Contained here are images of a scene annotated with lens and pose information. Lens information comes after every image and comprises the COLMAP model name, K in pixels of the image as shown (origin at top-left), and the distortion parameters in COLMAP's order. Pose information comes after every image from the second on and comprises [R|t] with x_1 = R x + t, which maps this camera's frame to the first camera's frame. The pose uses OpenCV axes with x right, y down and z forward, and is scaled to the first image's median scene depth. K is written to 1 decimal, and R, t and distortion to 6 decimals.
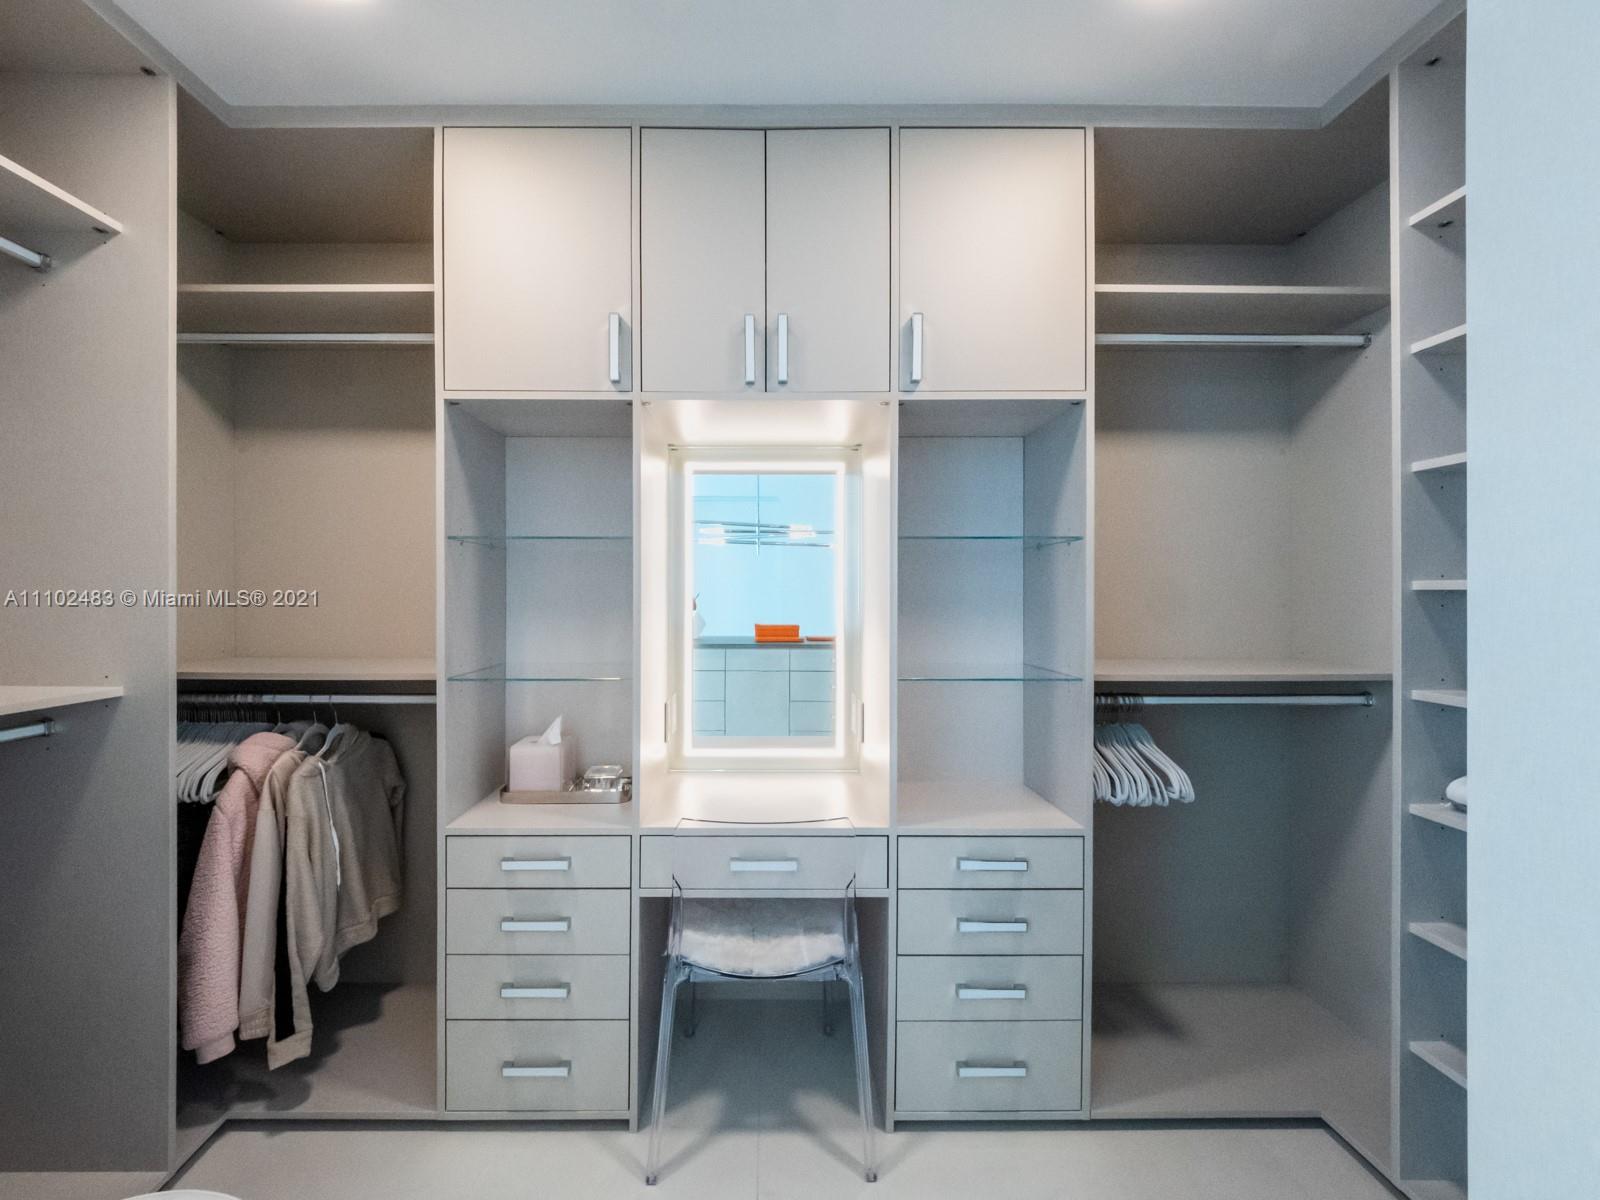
lens RADIAL K [[688.2, 0, 789.5], [0, 688.2, 598.2], [0, 0, 1]] dist [-0.000029, -0.000101]
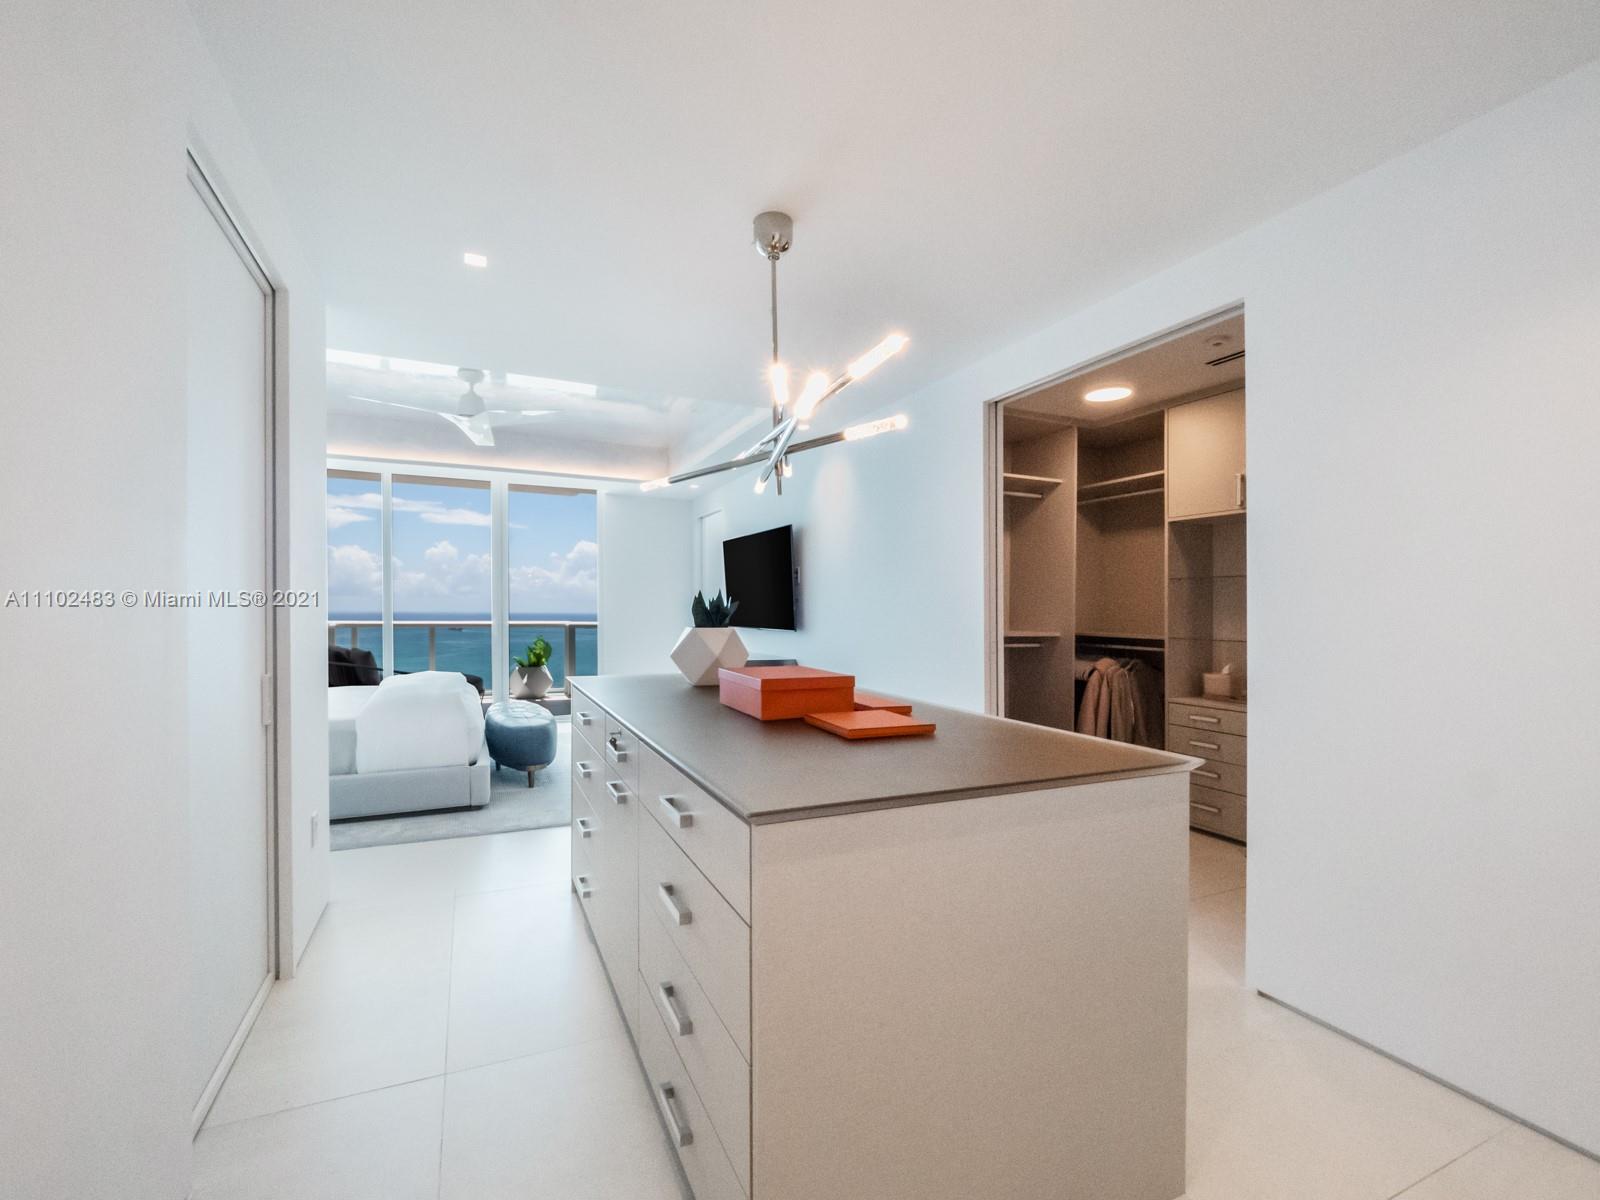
lens RADIAL K [[688.2, 0, 789.5], [0, 688.2, 598.2], [0, 0, 1]] dist [-0.000029, -0.000101]
pose [[0.439283, 0.000356, -0.898349, 0.973330], [-0.004722, 0.999987, -0.001913, 0.001491], [0.898336, 0.005082, 0.439279, -1.120461]]
